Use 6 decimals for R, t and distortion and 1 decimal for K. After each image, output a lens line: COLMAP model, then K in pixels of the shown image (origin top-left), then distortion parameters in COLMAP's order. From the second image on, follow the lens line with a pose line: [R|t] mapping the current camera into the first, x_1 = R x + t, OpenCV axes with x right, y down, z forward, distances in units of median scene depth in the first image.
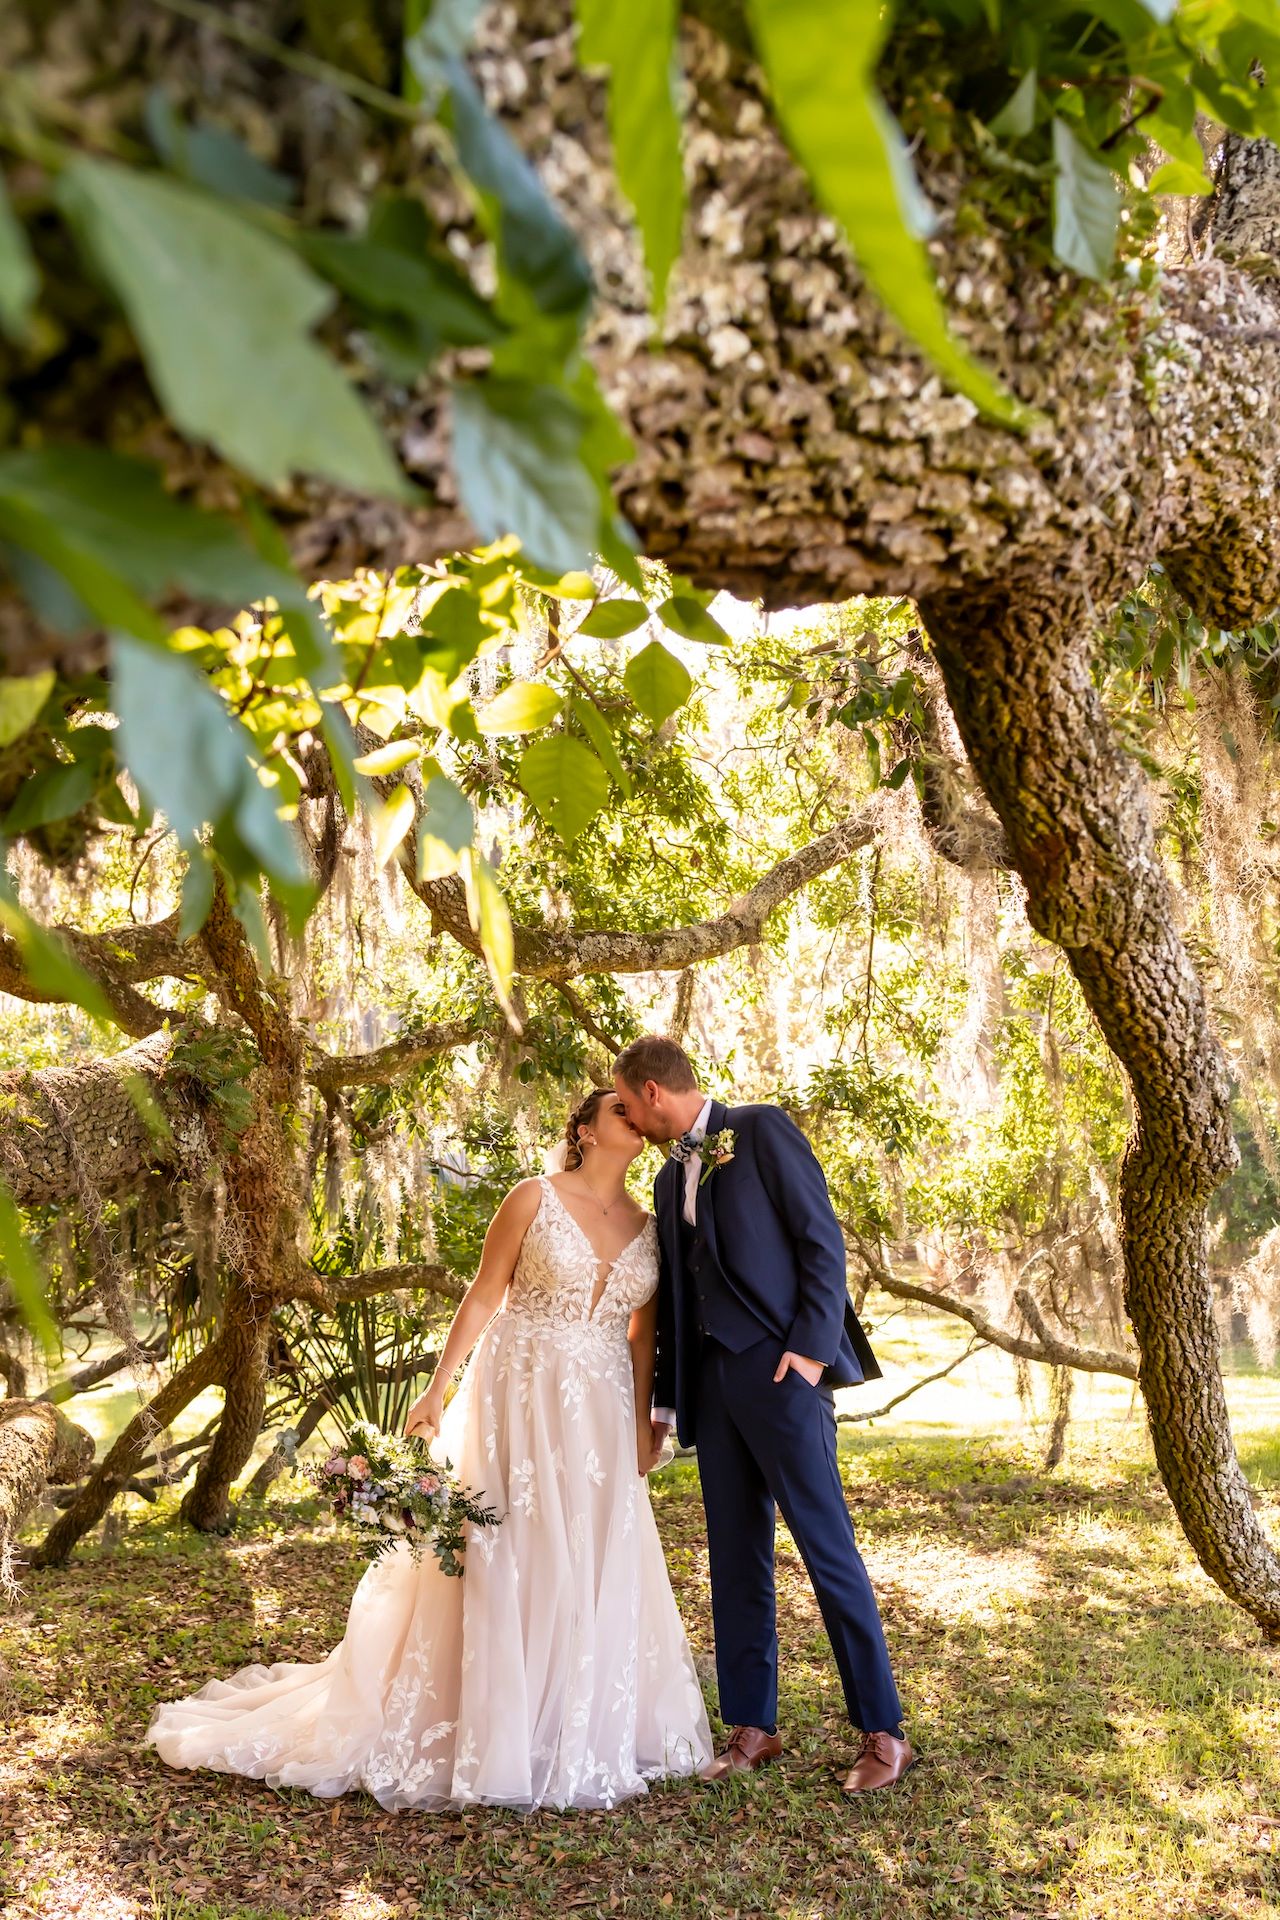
lens RADIAL K [[1919.8, 0, 629.1], [0, 1919.8, 986.2], [0, 0, 1]] dist [-0.001758, -0.003242]
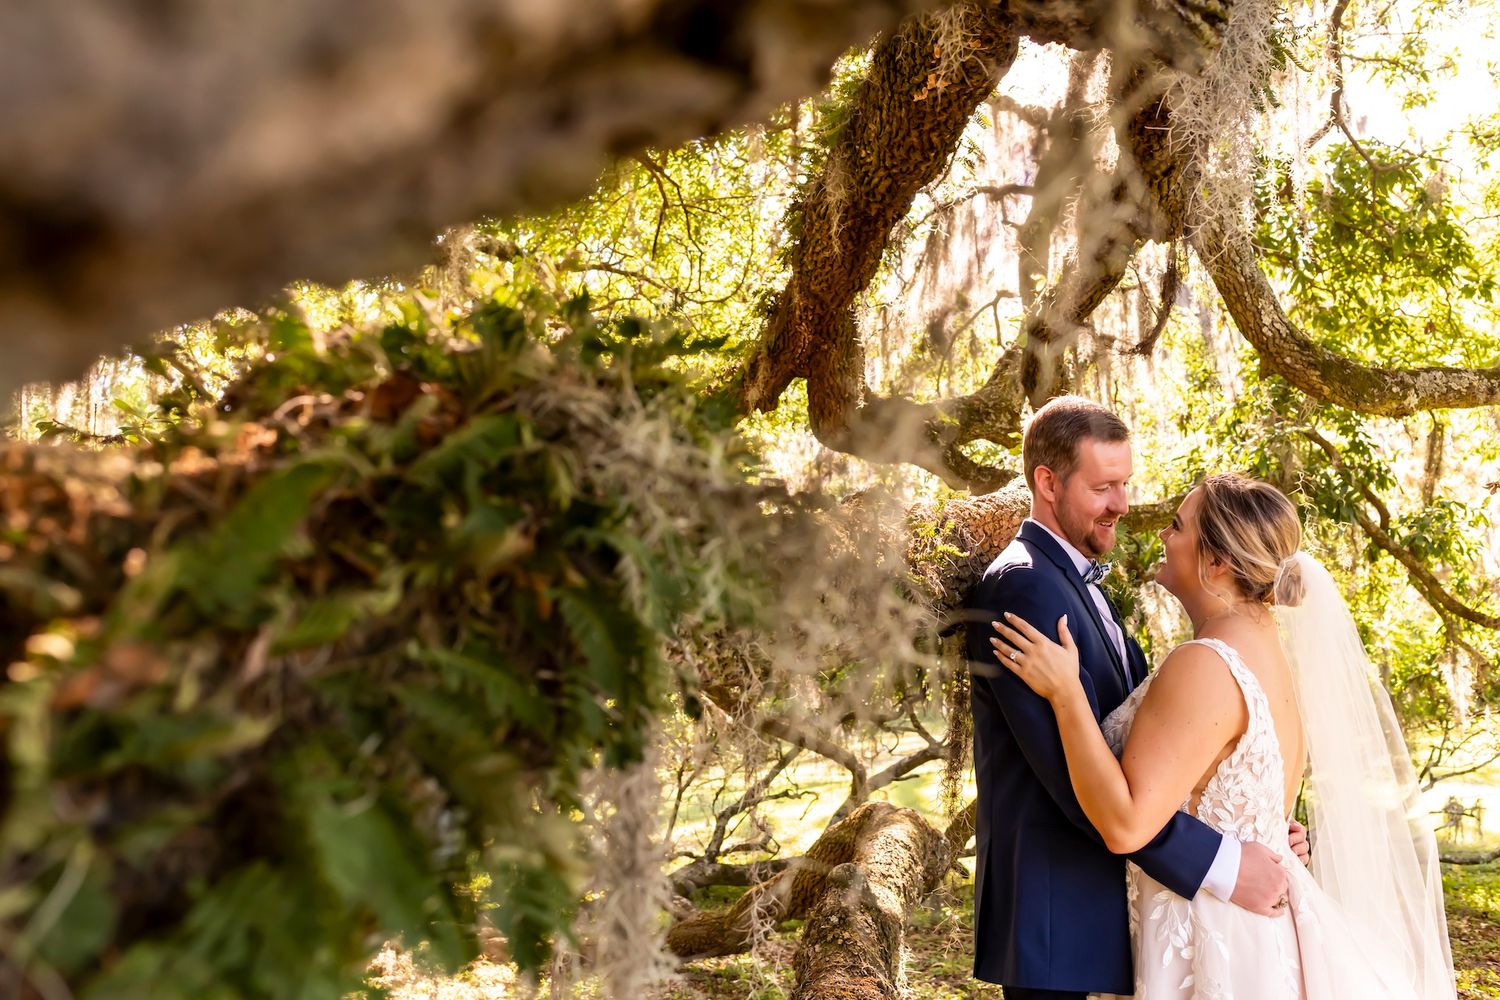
lens RADIAL K [[1429.0, 0, 750.0], [0, 1429.0, 500.0], [0, 0, 1]] dist [0.001557, 0.005107]
pose [[0.938043, -0.023015, -0.345753, -0.118349], [0.029972, 0.999441, 0.014788, 0.023728], [0.345219, -0.024234, 0.938209, 0.219738]]
